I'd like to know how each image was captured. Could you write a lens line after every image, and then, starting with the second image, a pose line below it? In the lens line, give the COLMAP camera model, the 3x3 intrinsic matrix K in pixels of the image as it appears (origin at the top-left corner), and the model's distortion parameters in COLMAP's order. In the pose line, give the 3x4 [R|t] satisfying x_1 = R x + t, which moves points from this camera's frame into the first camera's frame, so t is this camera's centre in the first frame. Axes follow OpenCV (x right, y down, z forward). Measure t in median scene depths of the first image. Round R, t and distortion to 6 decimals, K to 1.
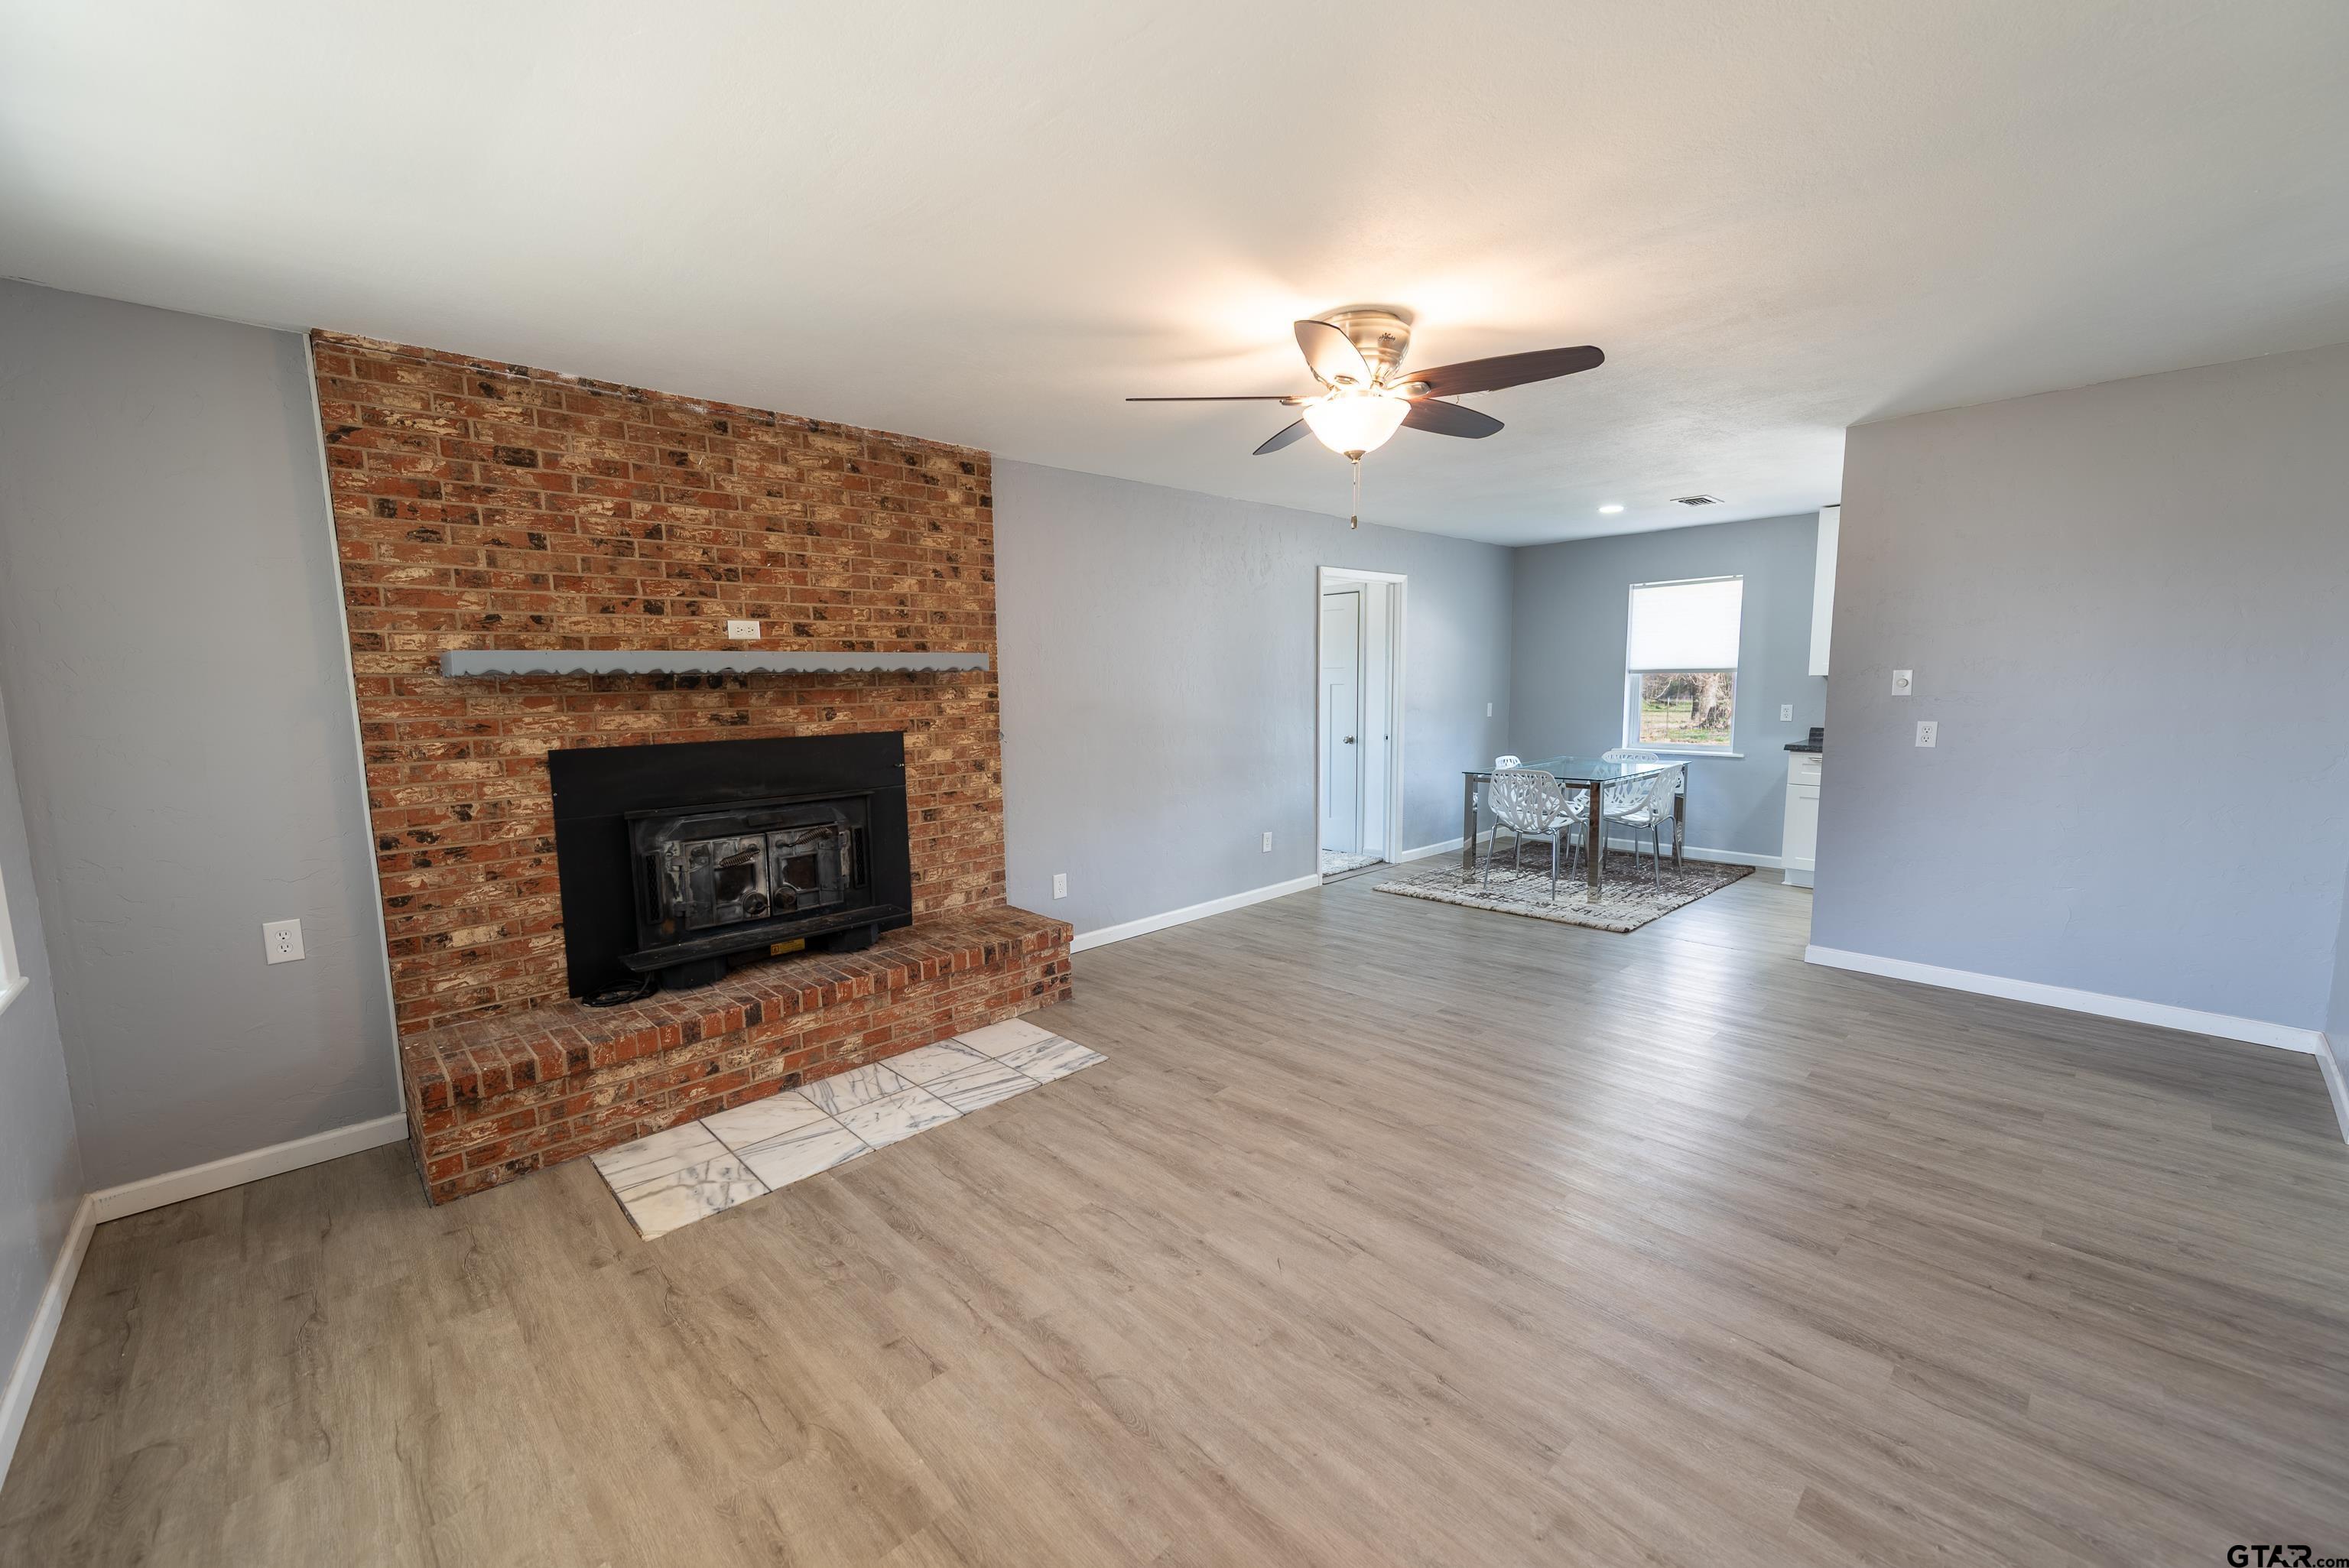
lens RADIAL K [[920.9, 0, 1177.0], [0, 920.9, 786.0], [0, 0, 1]] dist [0.003034, -0.000094]
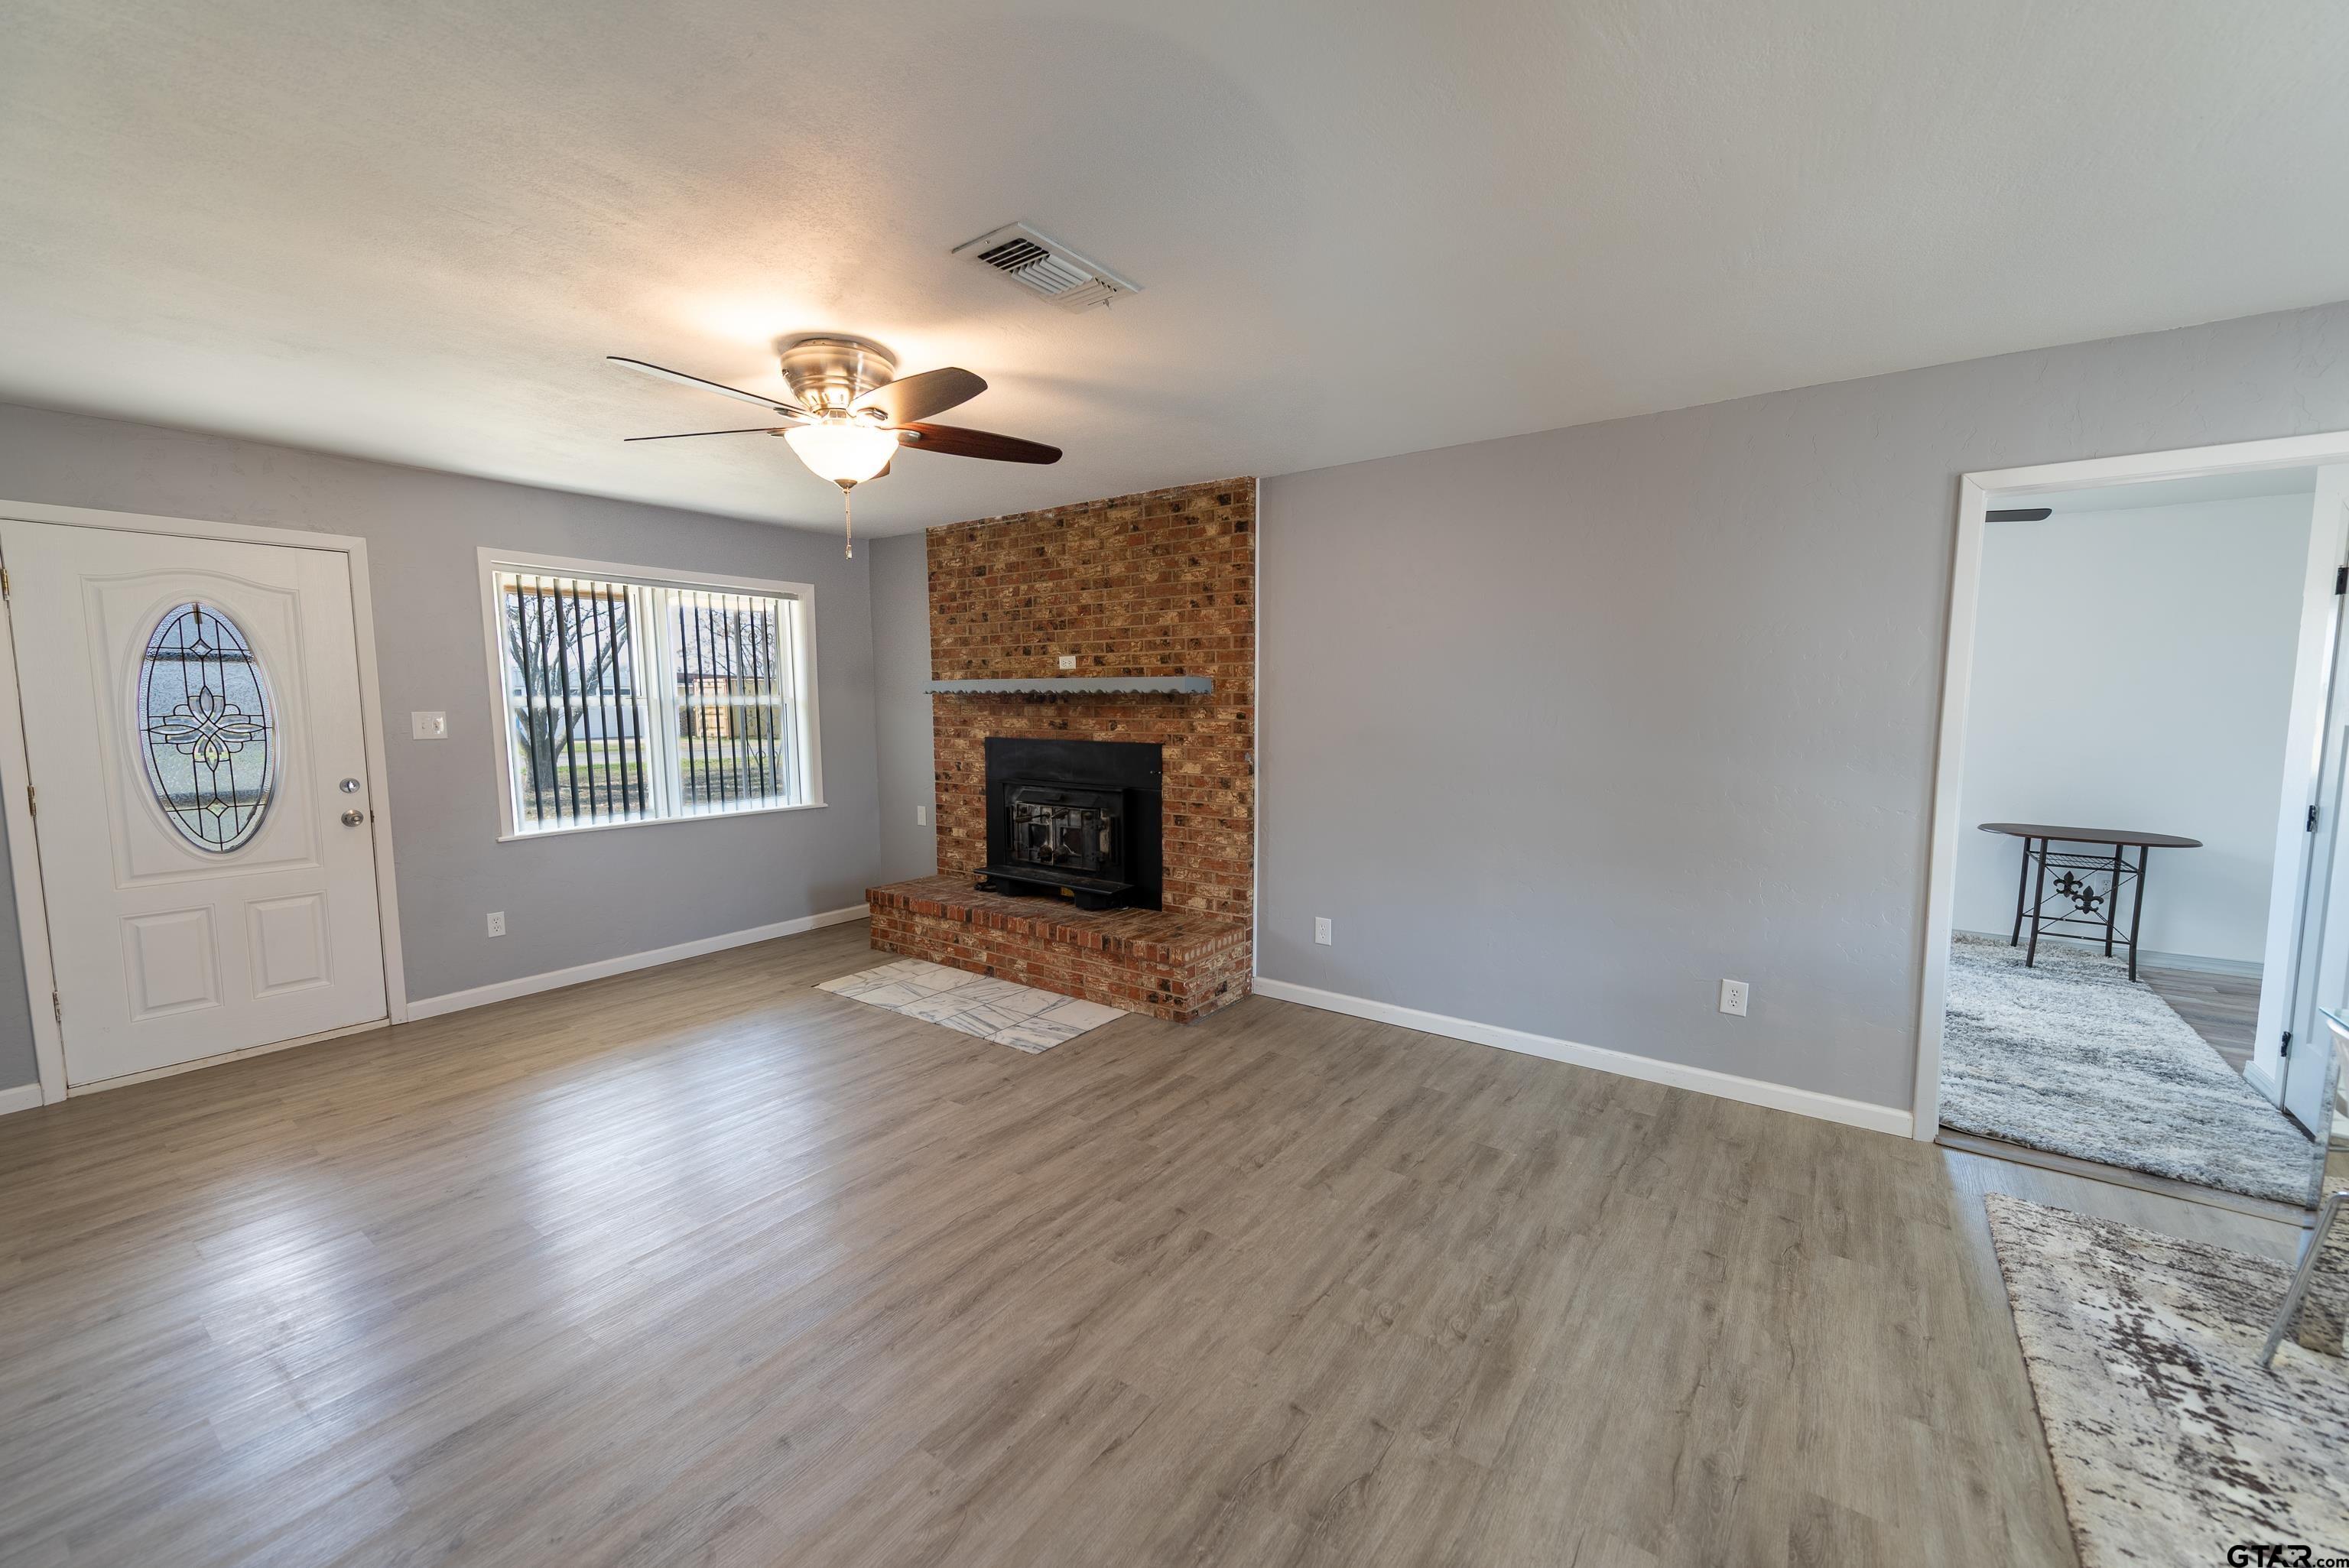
lens RADIAL K [[920.9, 0, 1178.7], [0, 920.9, 786.4], [0, 0, 1]] dist [0.003034, -0.000094]
pose [[0.178916, 0.113454, -0.977301, 0.927101], [-0.117521, 0.988682, 0.093260, -0.128322], [0.976820, 0.098167, 0.190224, 0.880292]]
